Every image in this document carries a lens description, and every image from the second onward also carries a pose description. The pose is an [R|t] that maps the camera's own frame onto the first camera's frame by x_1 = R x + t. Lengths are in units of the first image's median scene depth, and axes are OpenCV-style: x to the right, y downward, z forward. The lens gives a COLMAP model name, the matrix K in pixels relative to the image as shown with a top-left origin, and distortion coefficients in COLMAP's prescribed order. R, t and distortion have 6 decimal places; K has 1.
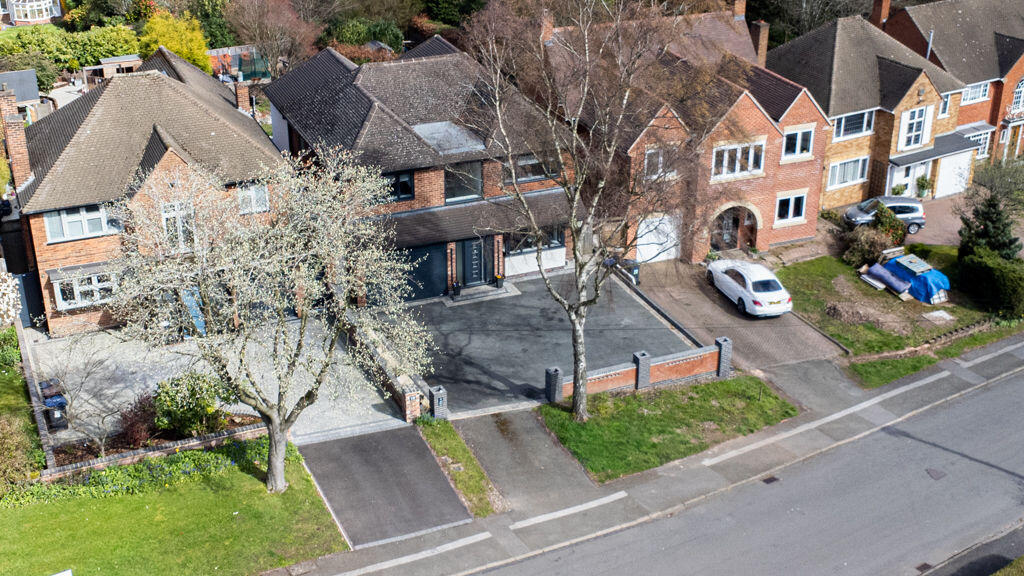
lens RADIAL K [[1260.5, 0, 449.7], [0, 1260.5, 287.9], [0, 0, 1]] dist [0.011481, 0.068055]
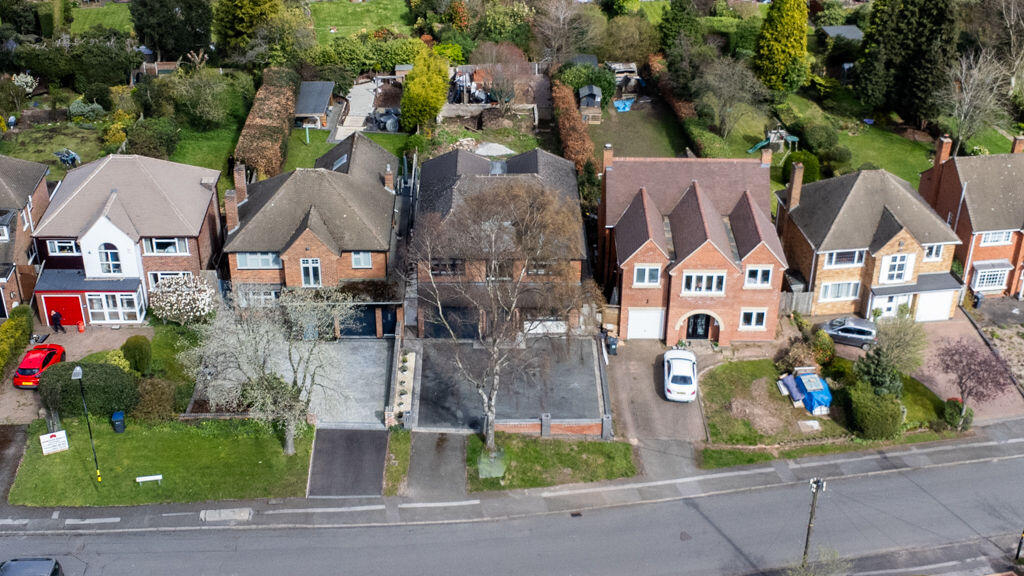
lens RADIAL K [[1260.5, 0, 449.7], [0, 1260.5, 287.9], [0, 0, 1]] dist [0.011481, 0.068055]
pose [[0.927832, 0.194968, -0.317987, 0.409965], [-0.157930, 0.977671, 0.138627, -0.243900], [0.337915, -0.078403, 0.937905, -0.411220]]
